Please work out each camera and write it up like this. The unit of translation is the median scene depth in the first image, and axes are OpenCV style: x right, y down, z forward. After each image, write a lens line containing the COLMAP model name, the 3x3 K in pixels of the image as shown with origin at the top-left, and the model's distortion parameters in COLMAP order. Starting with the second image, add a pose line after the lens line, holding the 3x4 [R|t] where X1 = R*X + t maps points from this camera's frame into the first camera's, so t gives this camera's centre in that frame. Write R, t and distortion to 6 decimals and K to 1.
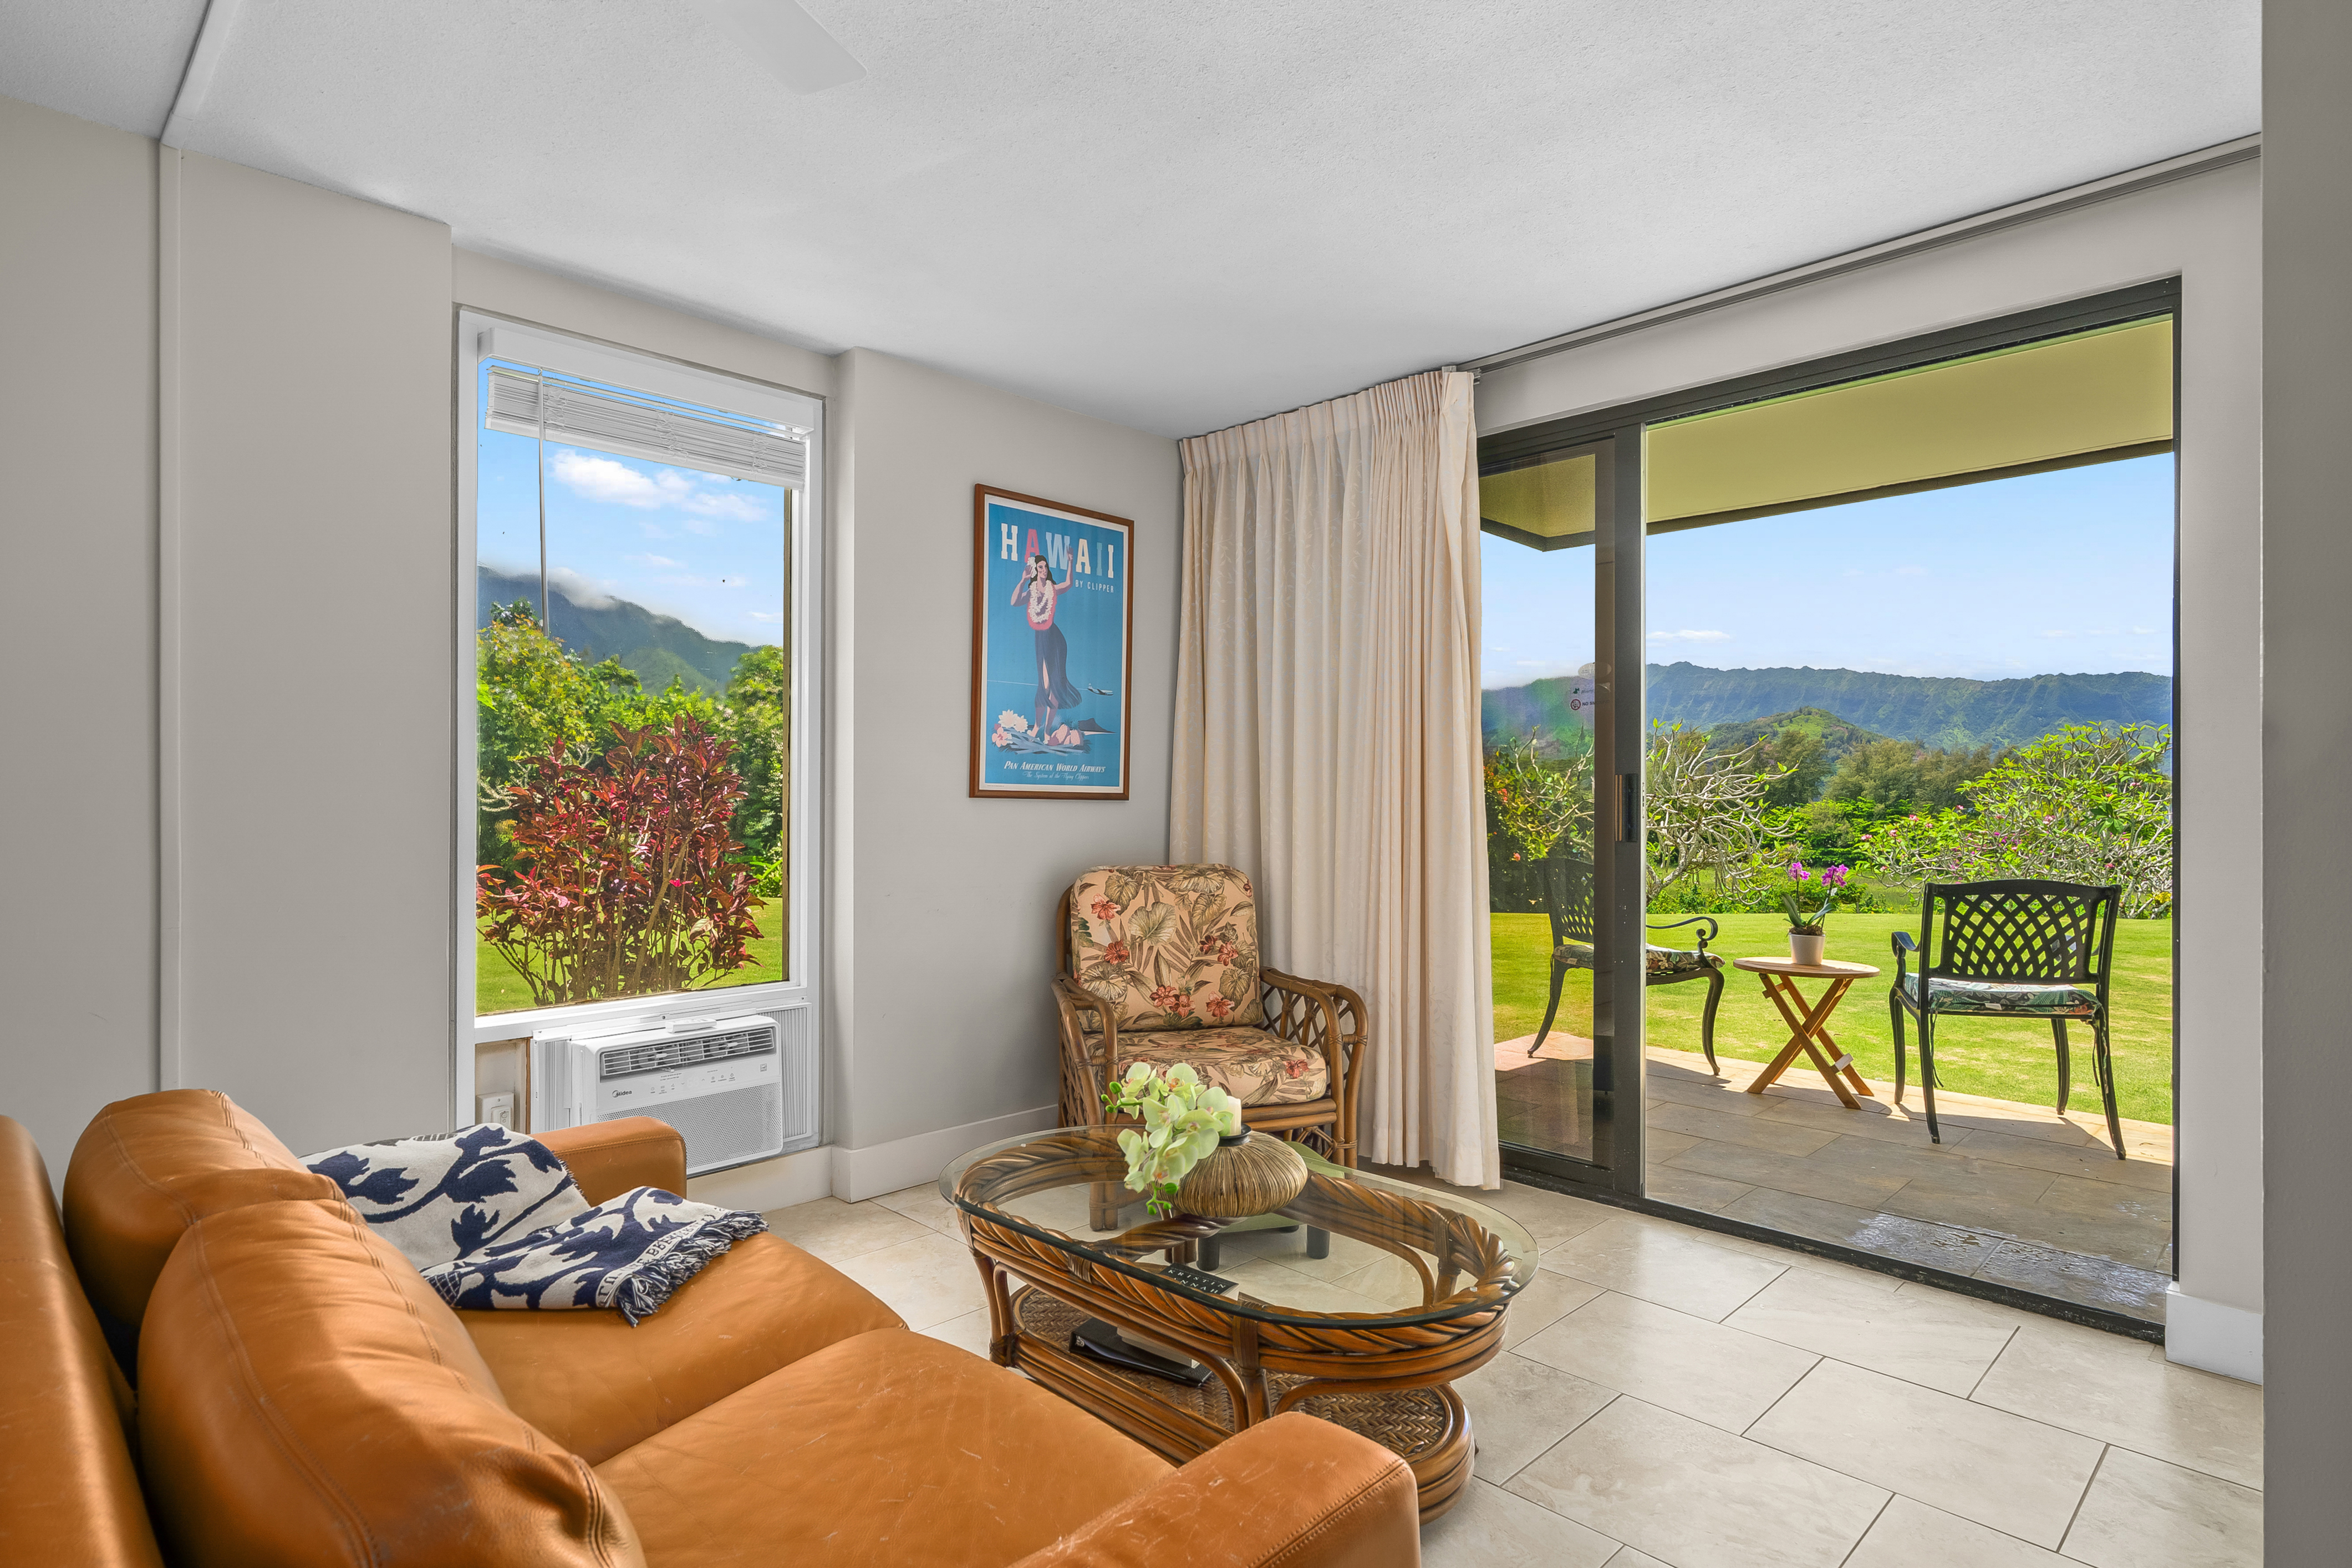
lens RADIAL K [[1228.6, 0, 1180.4], [0, 1228.6, 792.4], [0, 0, 1]] dist [-0.015054, -0.005694]
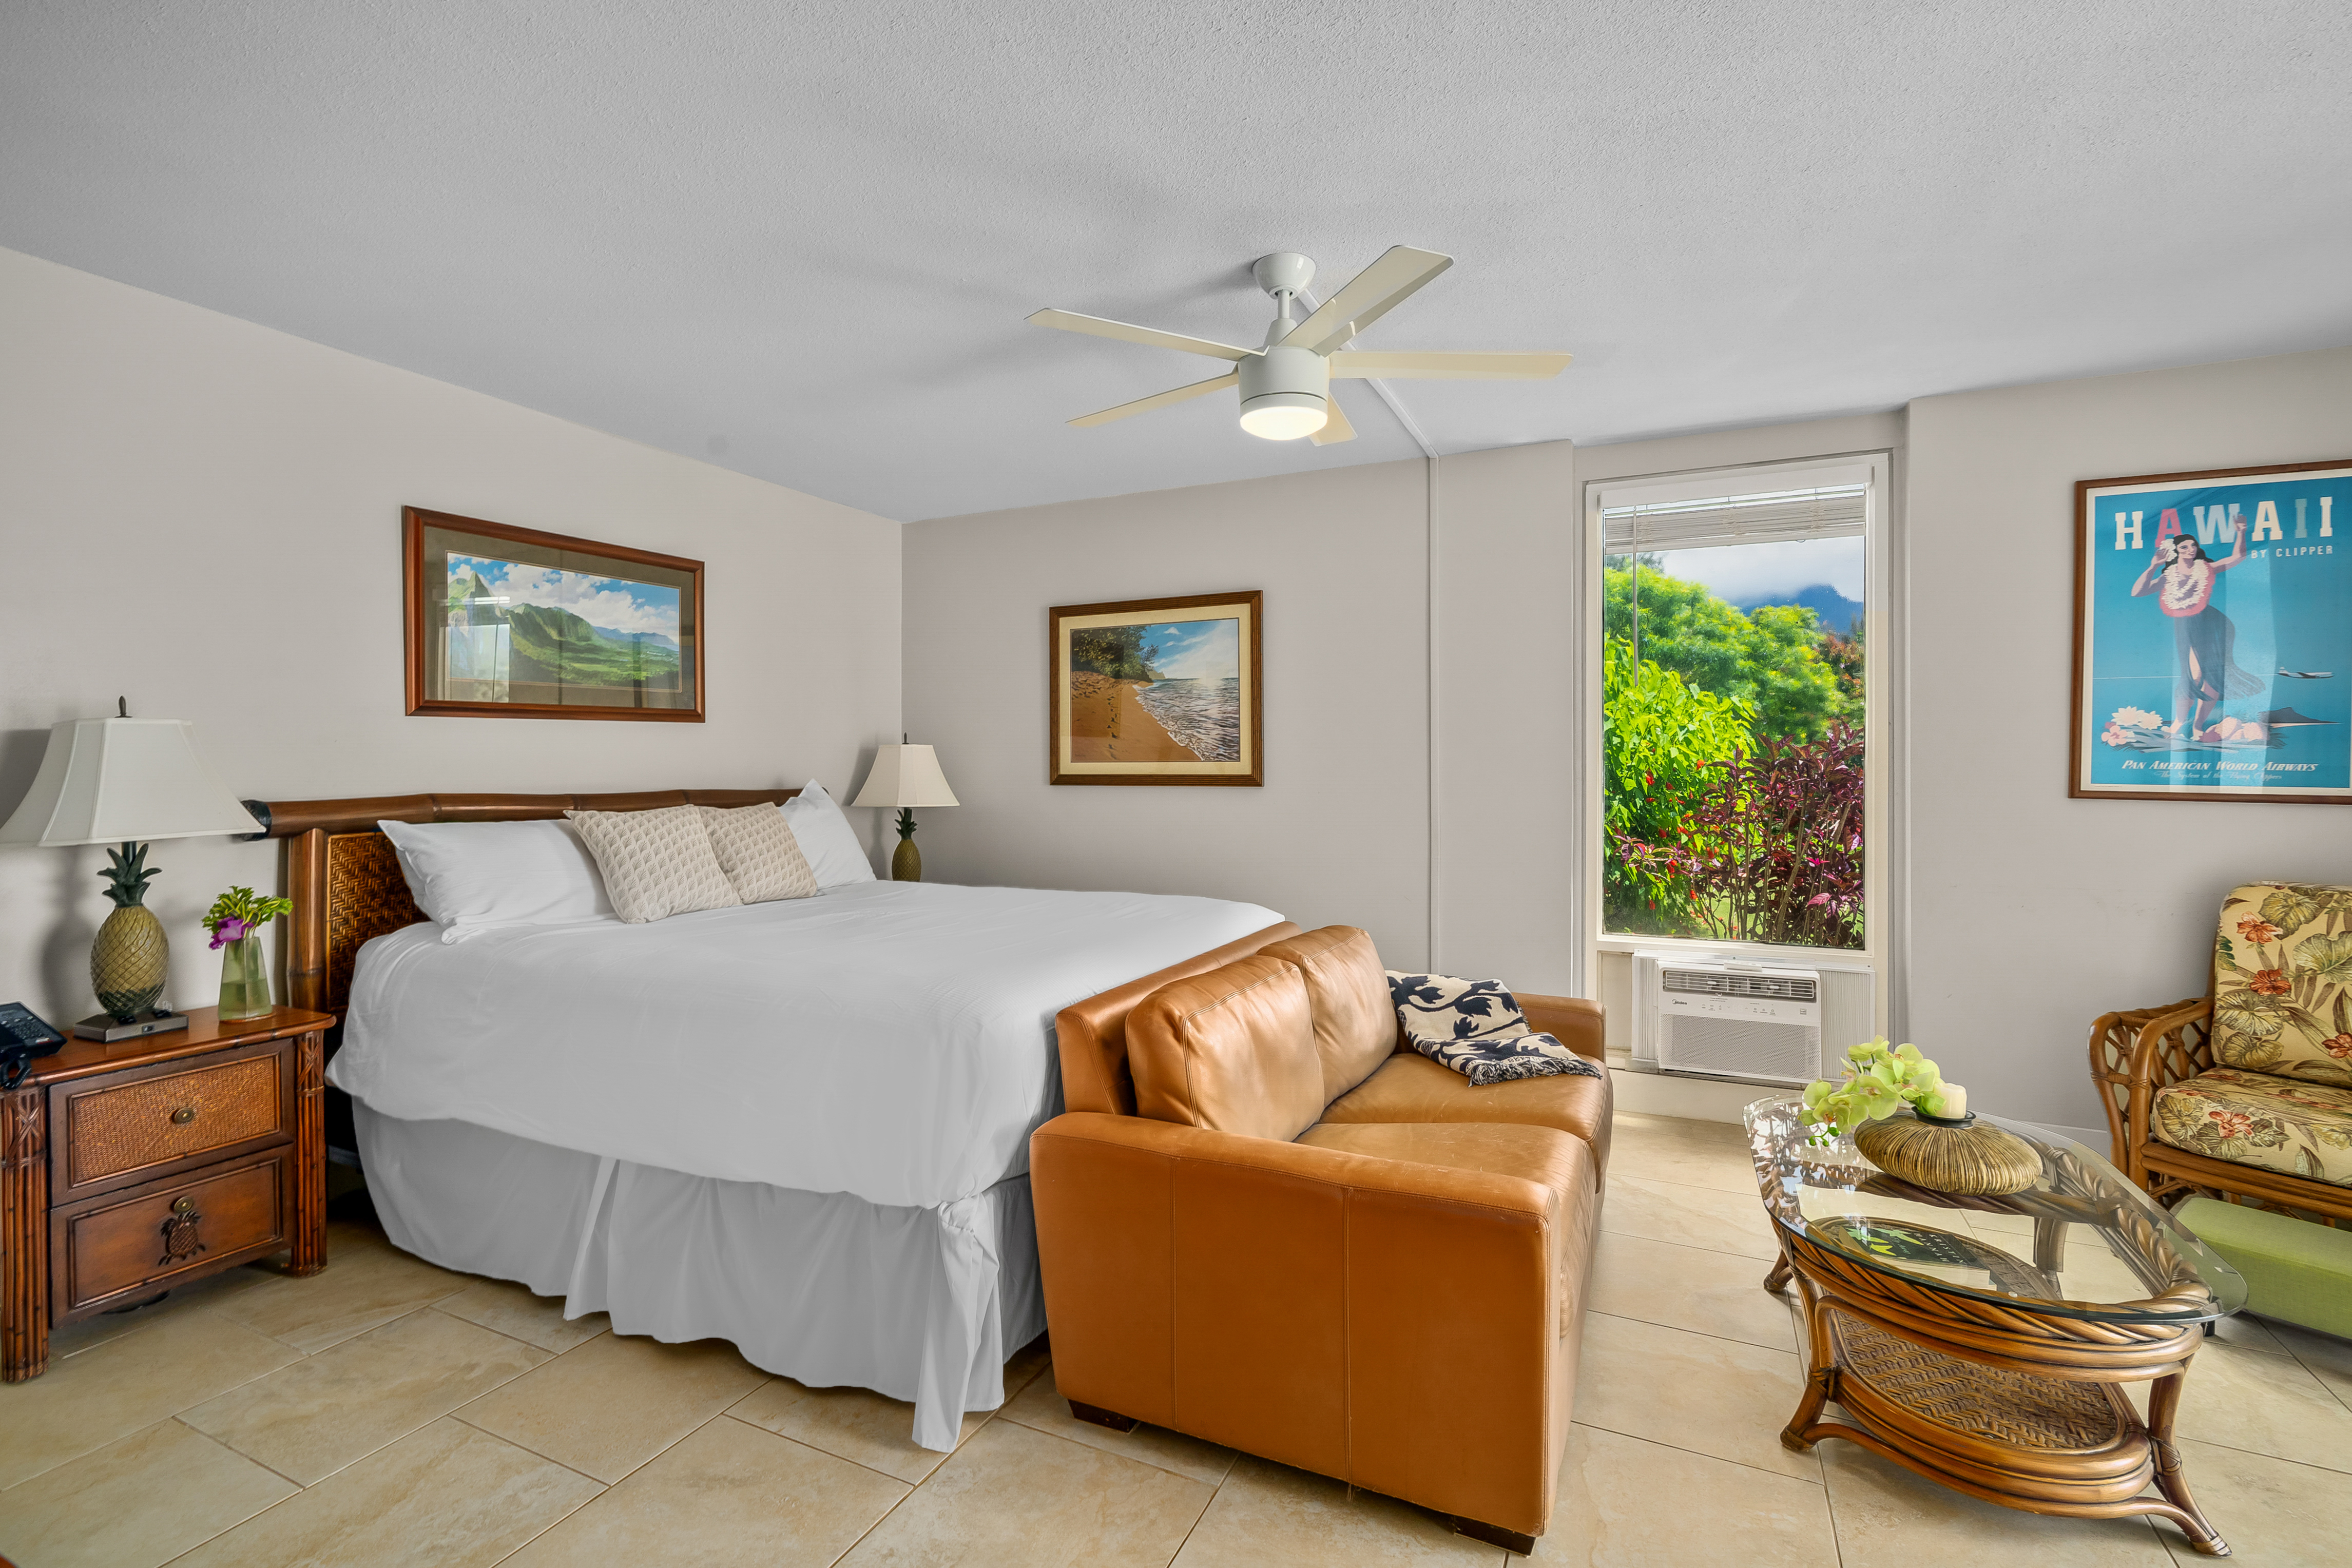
lens RADIAL K [[1075.1, 0, 1155.9], [0, 1075.1, 774.0], [0, 0, 1]] dist [-0.005249, 0.001319]
pose [[0.309729, -0.001162, -0.950824, 0.418096], [-0.003150, 0.999993, -0.002249, -0.011089], [0.950820, 0.003692, 0.309723, 0.027576]]
